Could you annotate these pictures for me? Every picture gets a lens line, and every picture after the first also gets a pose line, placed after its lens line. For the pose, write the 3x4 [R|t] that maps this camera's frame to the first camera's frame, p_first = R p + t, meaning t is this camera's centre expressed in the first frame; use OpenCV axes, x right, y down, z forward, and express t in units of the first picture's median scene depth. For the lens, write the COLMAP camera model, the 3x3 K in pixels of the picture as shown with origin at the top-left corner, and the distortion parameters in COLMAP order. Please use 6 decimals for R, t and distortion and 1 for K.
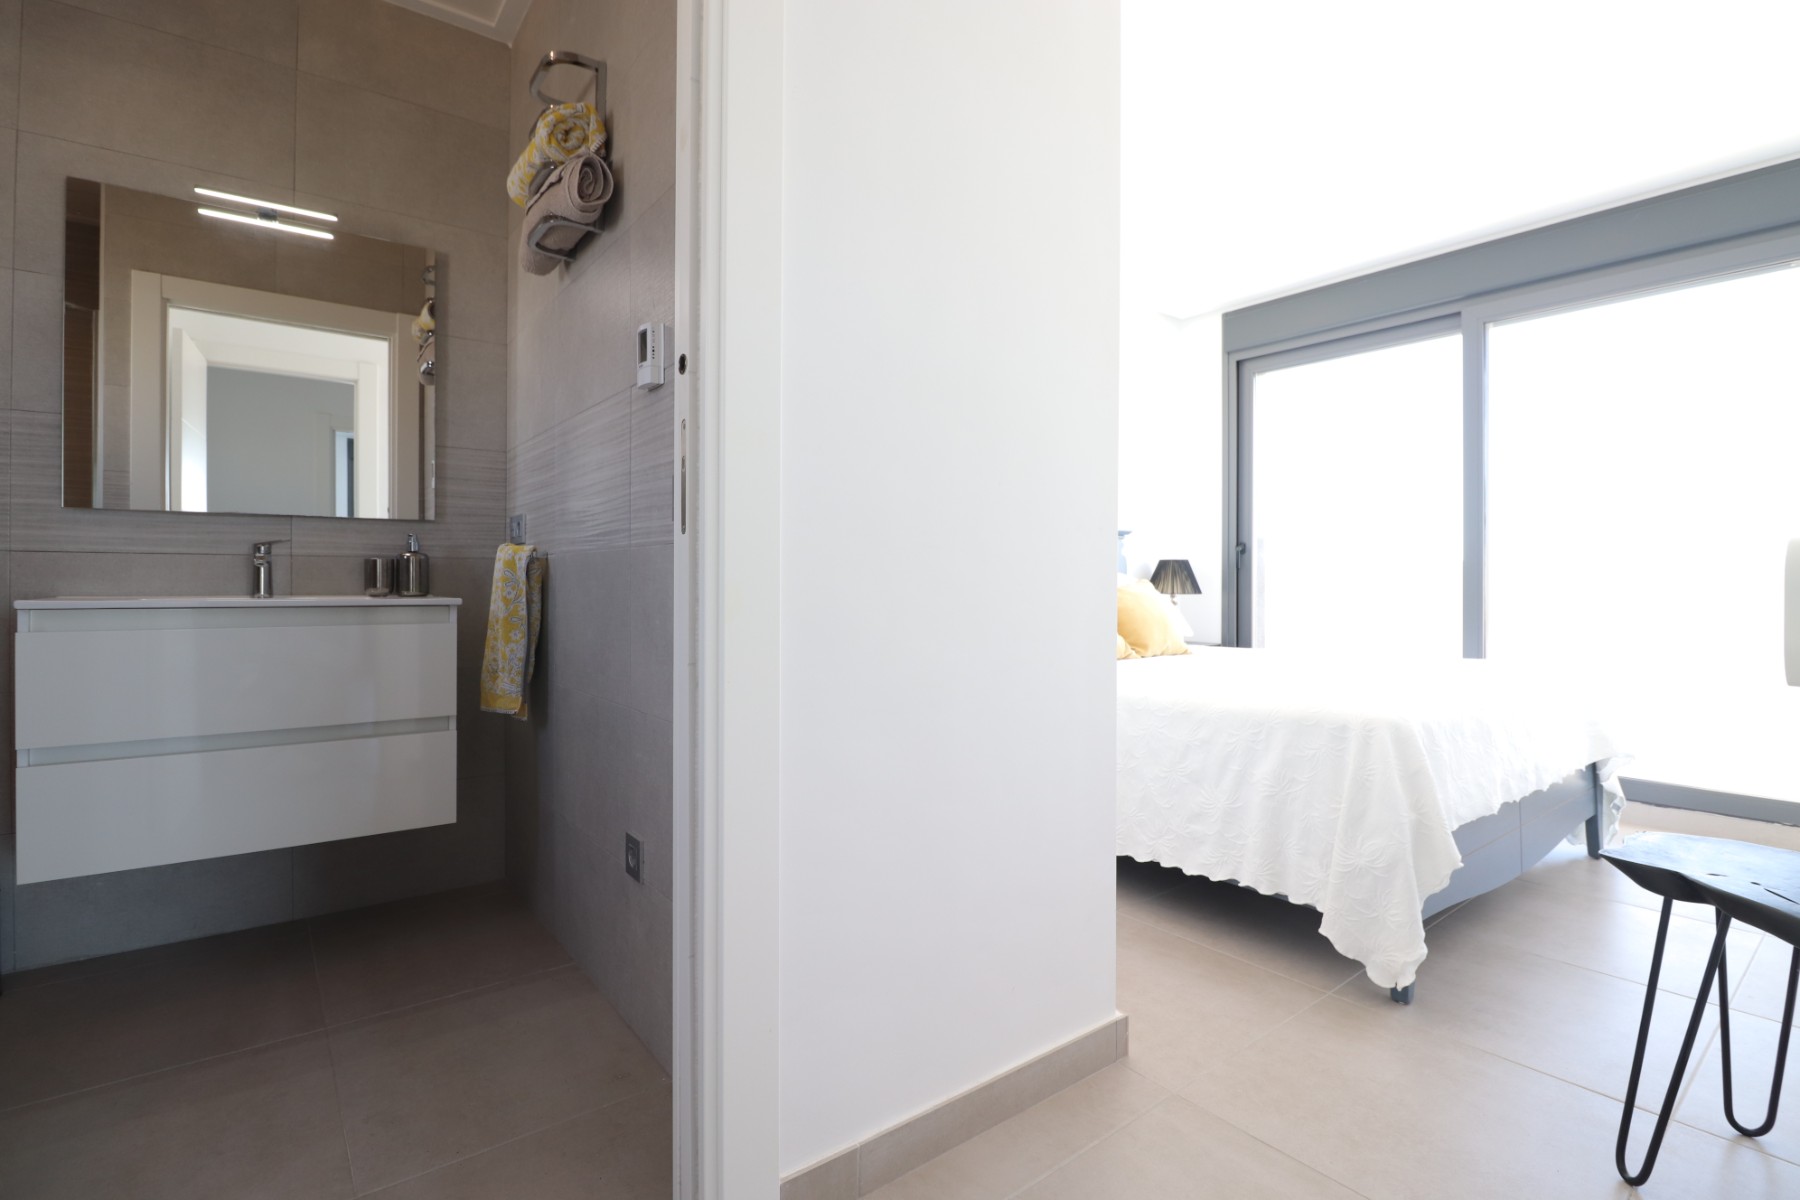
lens RADIAL K [[834.3, 0, 898.4], [0, 834.3, 584.2], [0, 0, 1]] dist [-0.000513, -0.013191]
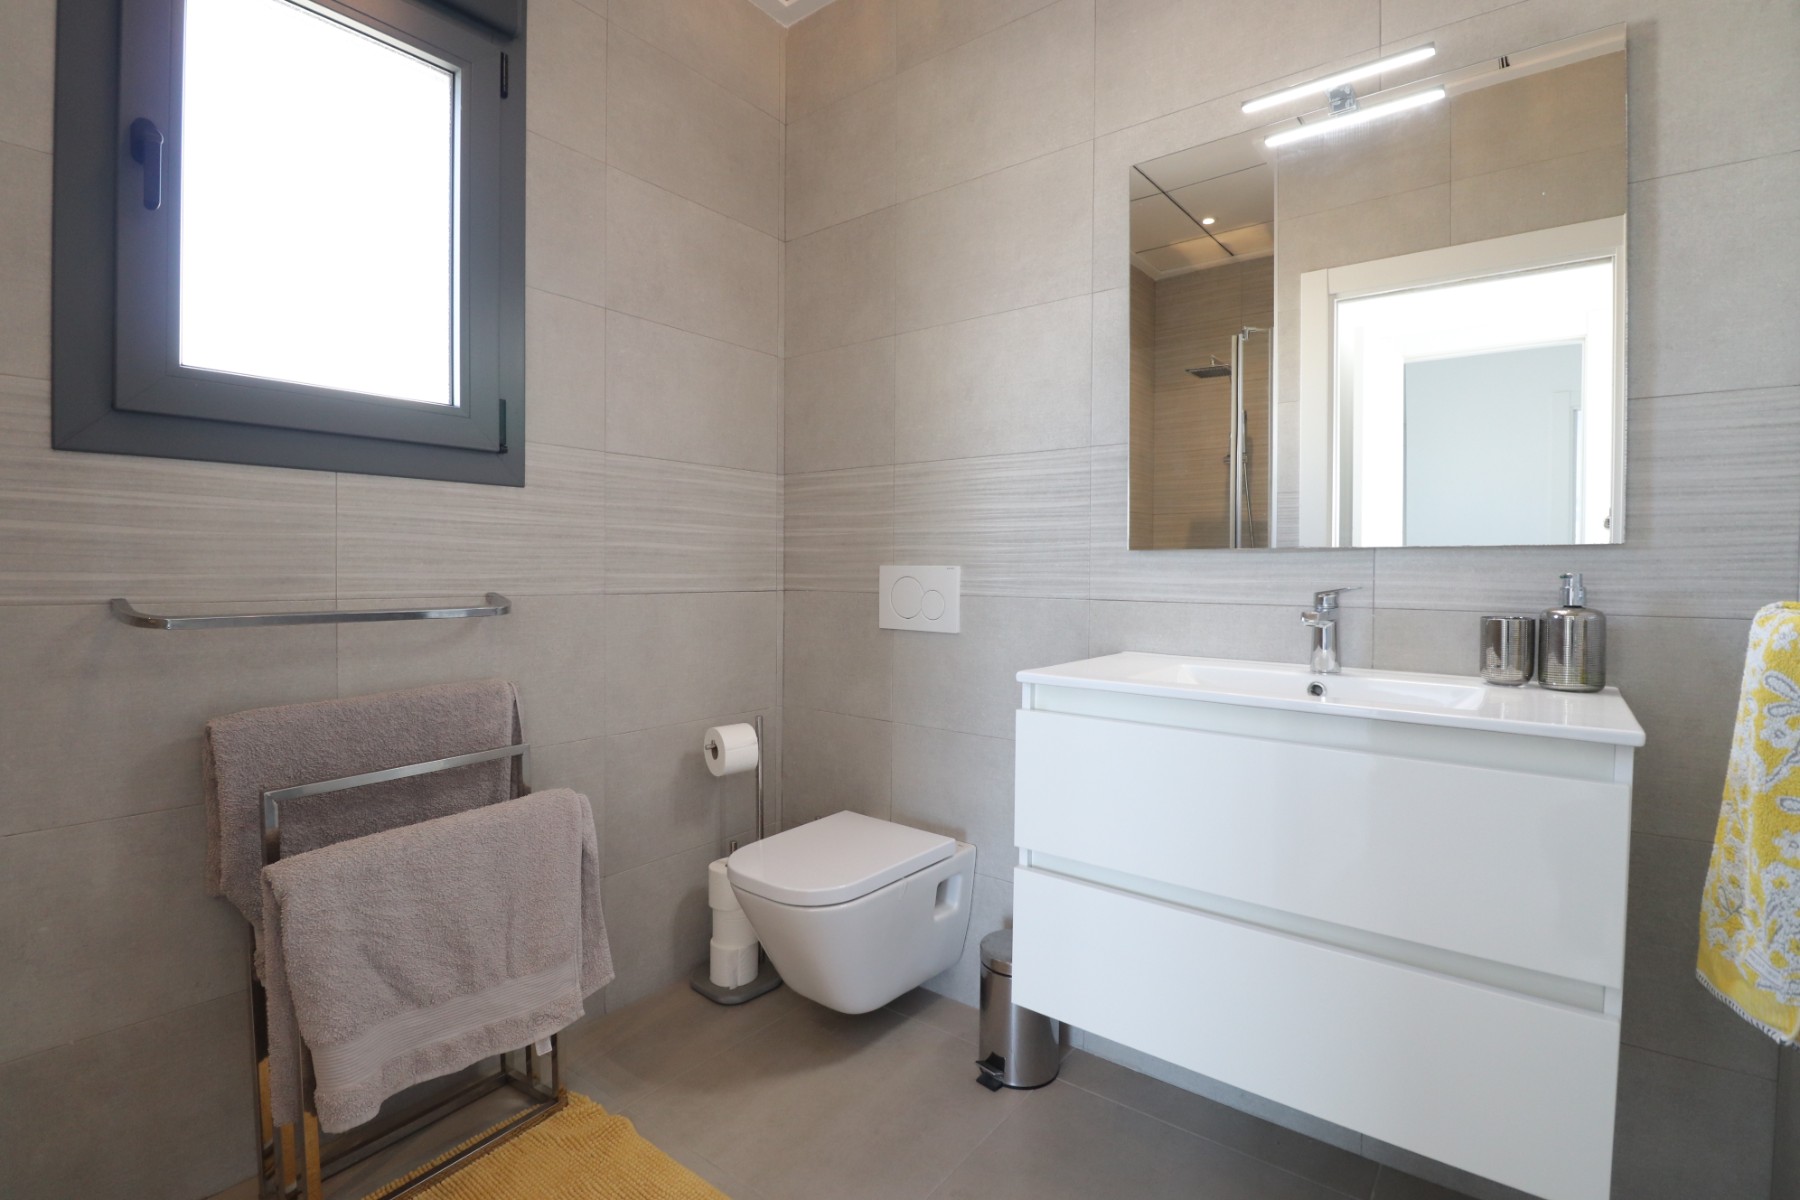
lens RADIAL K [[831.4, 0, 930.2], [0, 831.4, 583.7], [0, 0, 1]] dist [0.000943, -0.014652]
pose [[0.273419, 0.016824, -0.961748, -0.199426], [-0.009247, 0.999847, 0.014861, -0.061189], [0.961851, 0.004830, 0.273533, 0.491756]]
